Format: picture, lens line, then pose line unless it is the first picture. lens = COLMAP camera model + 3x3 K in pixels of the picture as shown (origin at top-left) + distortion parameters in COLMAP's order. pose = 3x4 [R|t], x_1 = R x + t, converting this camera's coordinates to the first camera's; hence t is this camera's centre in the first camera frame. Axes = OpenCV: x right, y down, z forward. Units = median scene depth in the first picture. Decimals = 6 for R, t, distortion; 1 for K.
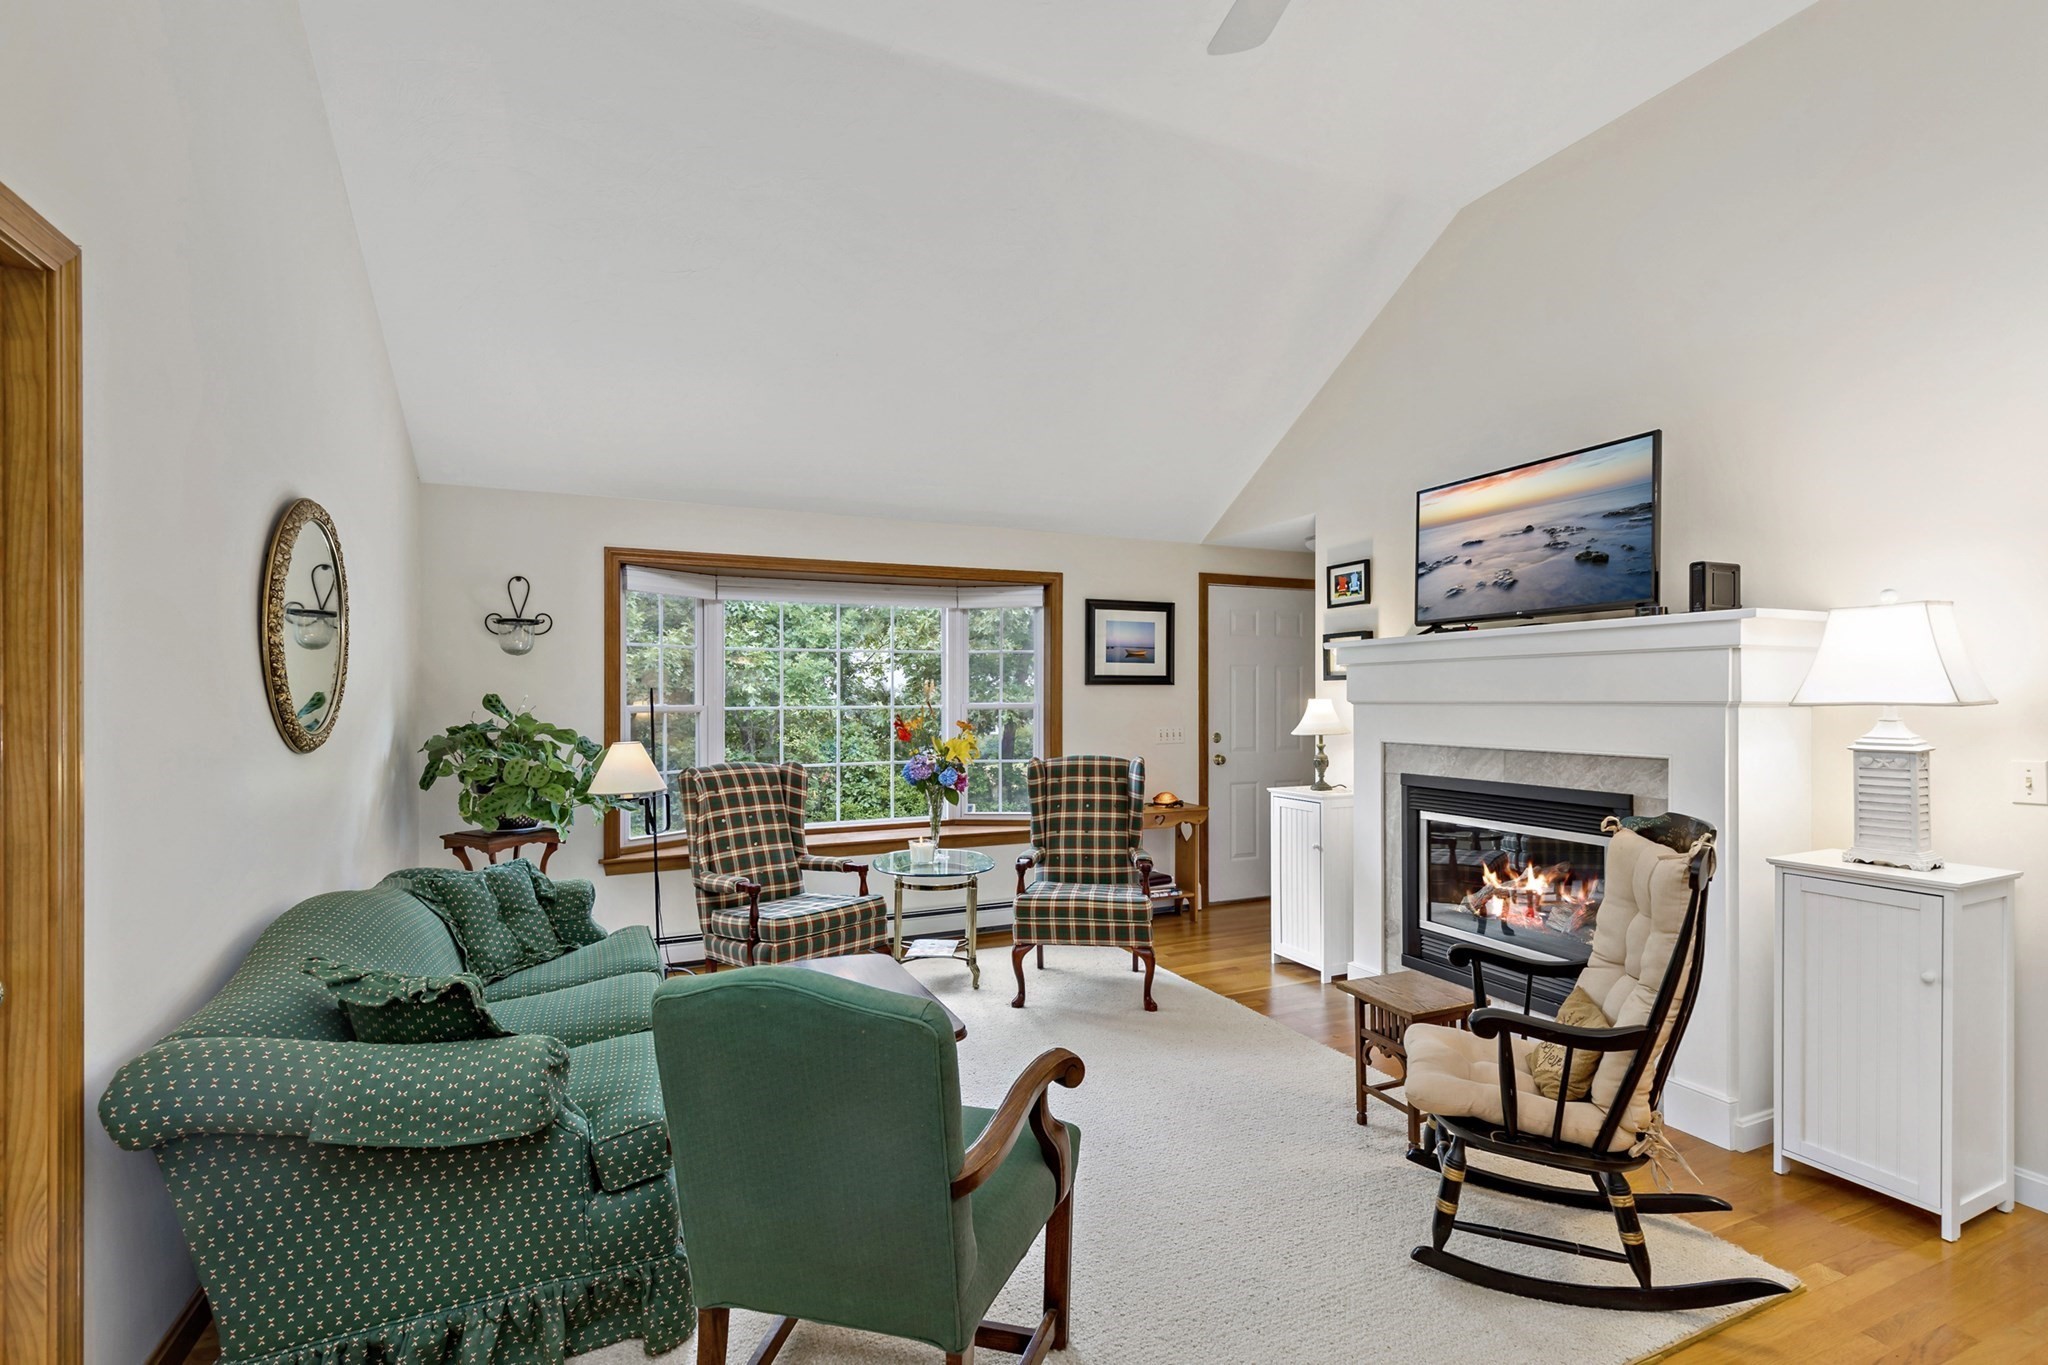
lens RADIAL K [[930.9, 0, 1026.8], [0, 930.9, 705.1], [0, 0, 1]] dist [0.007448, -0.002296]
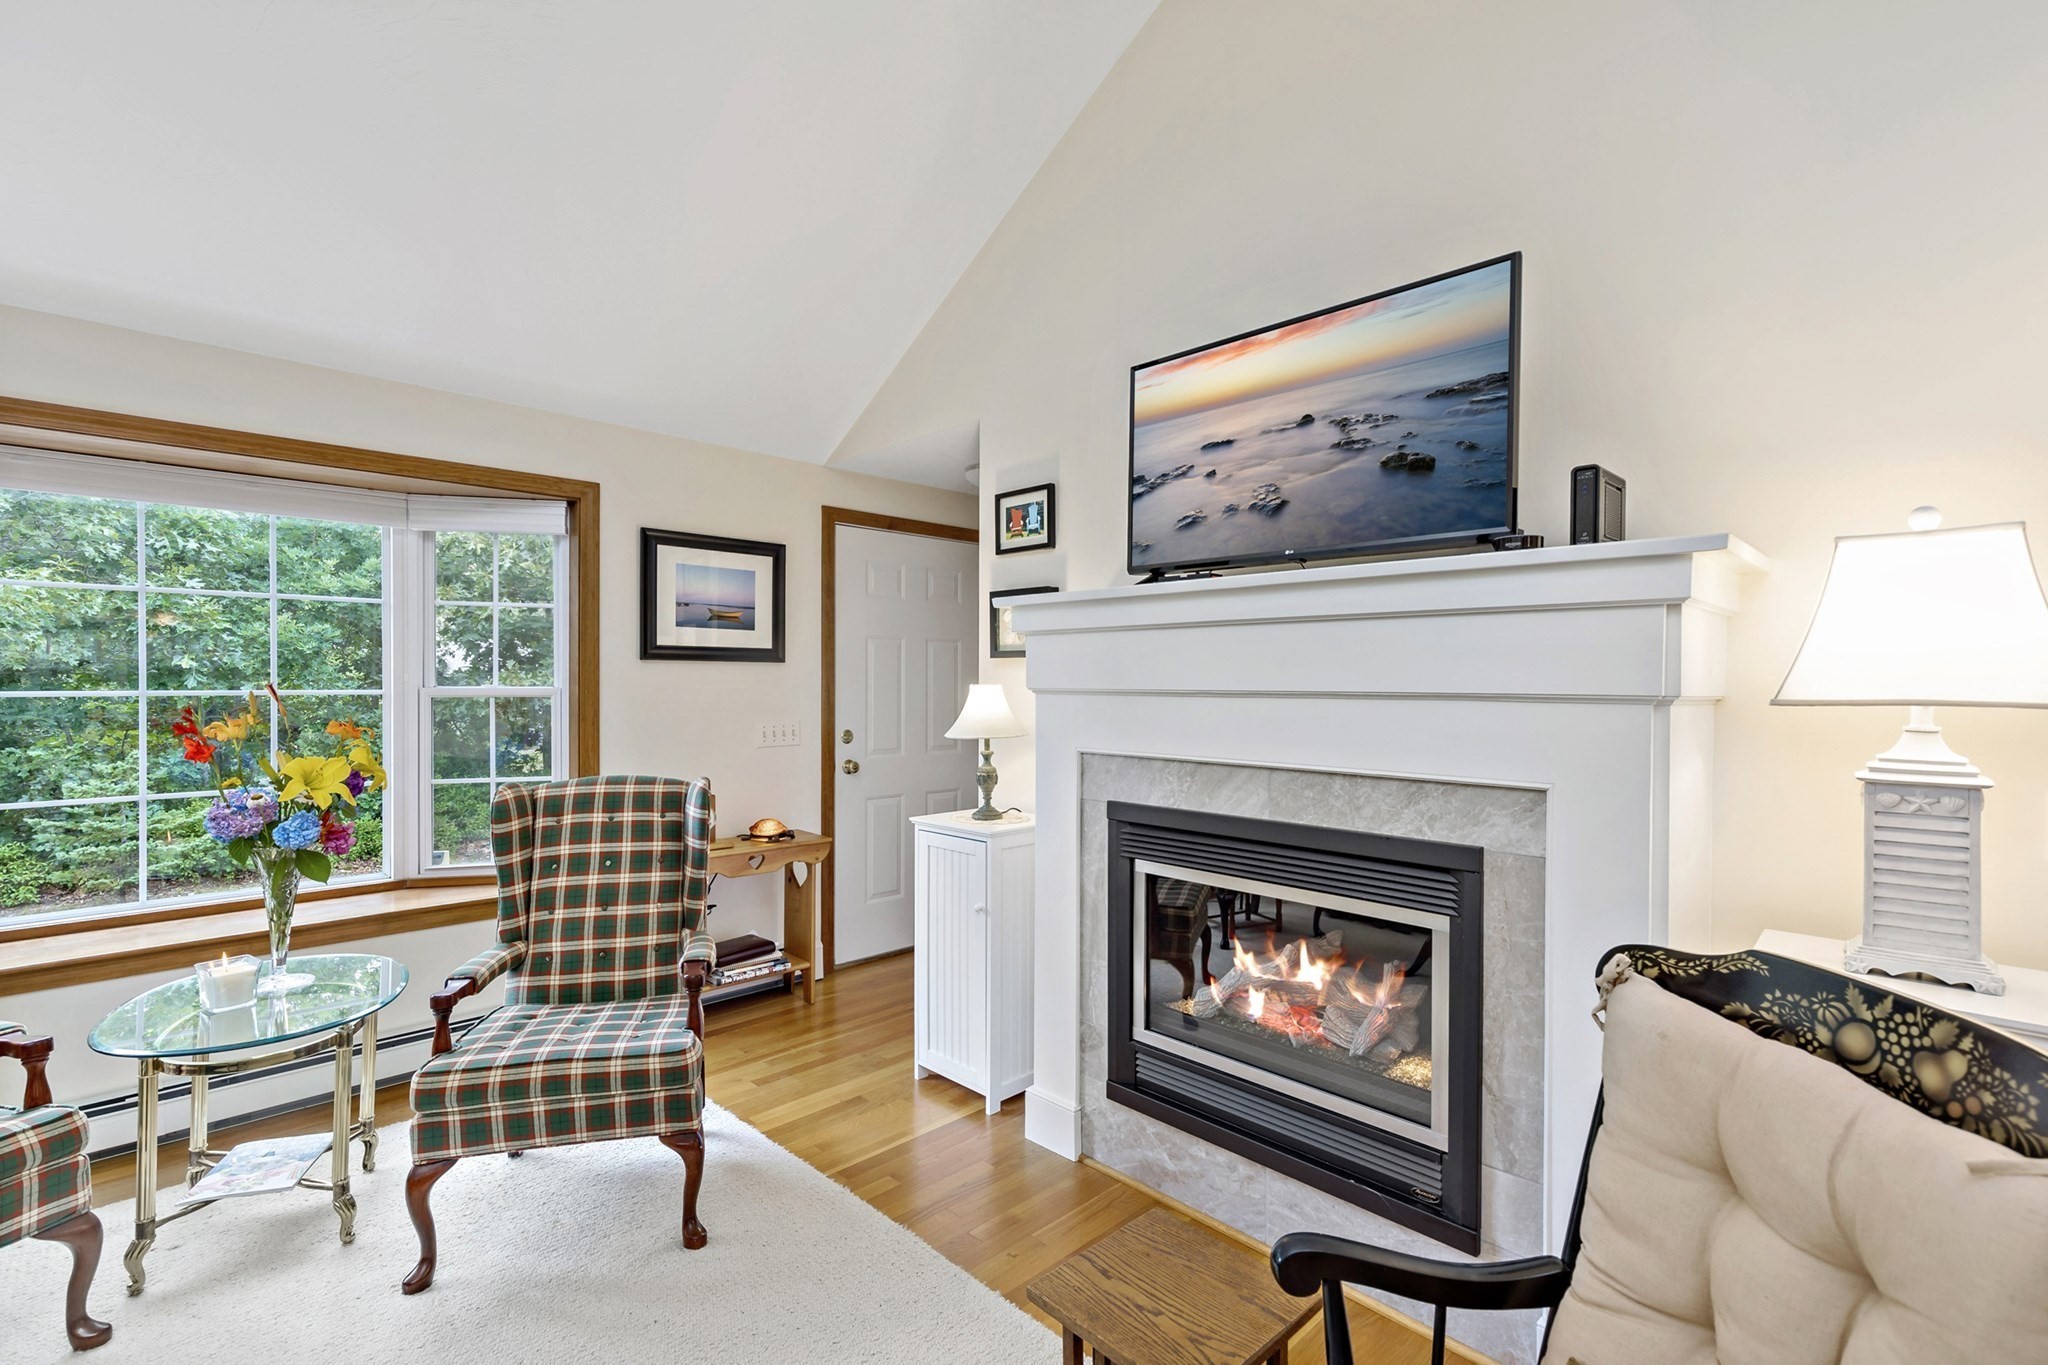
lens RADIAL K [[930.9, 0, 1041.5], [0, 930.9, 701.7], [0, 0, 1]] dist [0.007448, -0.002296]
pose [[0.930557, 0.001245, 0.366146, 0.112377], [-0.006378, 0.999898, 0.012810, -0.003356], [-0.366092, -0.014256, 0.930469, 0.382671]]
